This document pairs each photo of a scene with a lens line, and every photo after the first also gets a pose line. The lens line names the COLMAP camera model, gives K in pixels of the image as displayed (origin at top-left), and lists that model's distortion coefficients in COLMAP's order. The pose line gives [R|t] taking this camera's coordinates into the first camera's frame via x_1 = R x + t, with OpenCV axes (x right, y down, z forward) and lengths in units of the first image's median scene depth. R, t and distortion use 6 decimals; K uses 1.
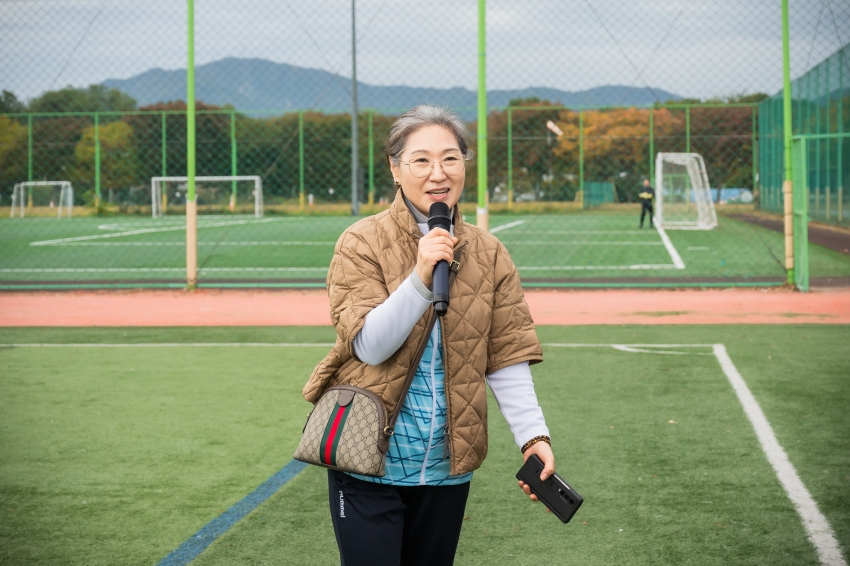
lens RADIAL K [[1781.7, 0, 425.0], [0, 1781.7, 283.0], [0, 0, 1]] dist [0.023009, 0.147685]
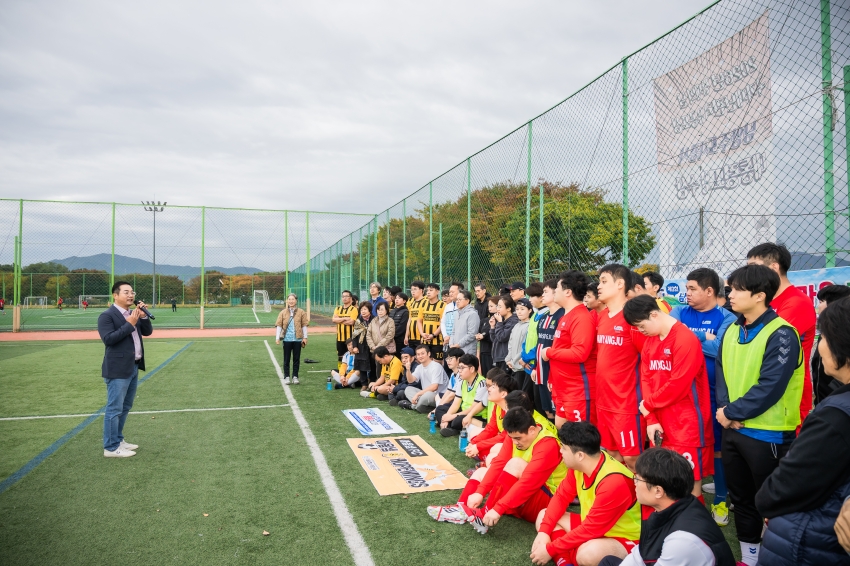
lens RADIAL K [[692.1, 0, 425.0], [0, 692.1, 283.0], [0, 0, 1]] dist [0.000409, 0.001736]
pose [[0.934749, 0.014485, 0.355014, -0.025470], [0.012275, 0.997256, -0.073010, 0.010896], [-0.355097, 0.072604, 0.932006, -0.269155]]
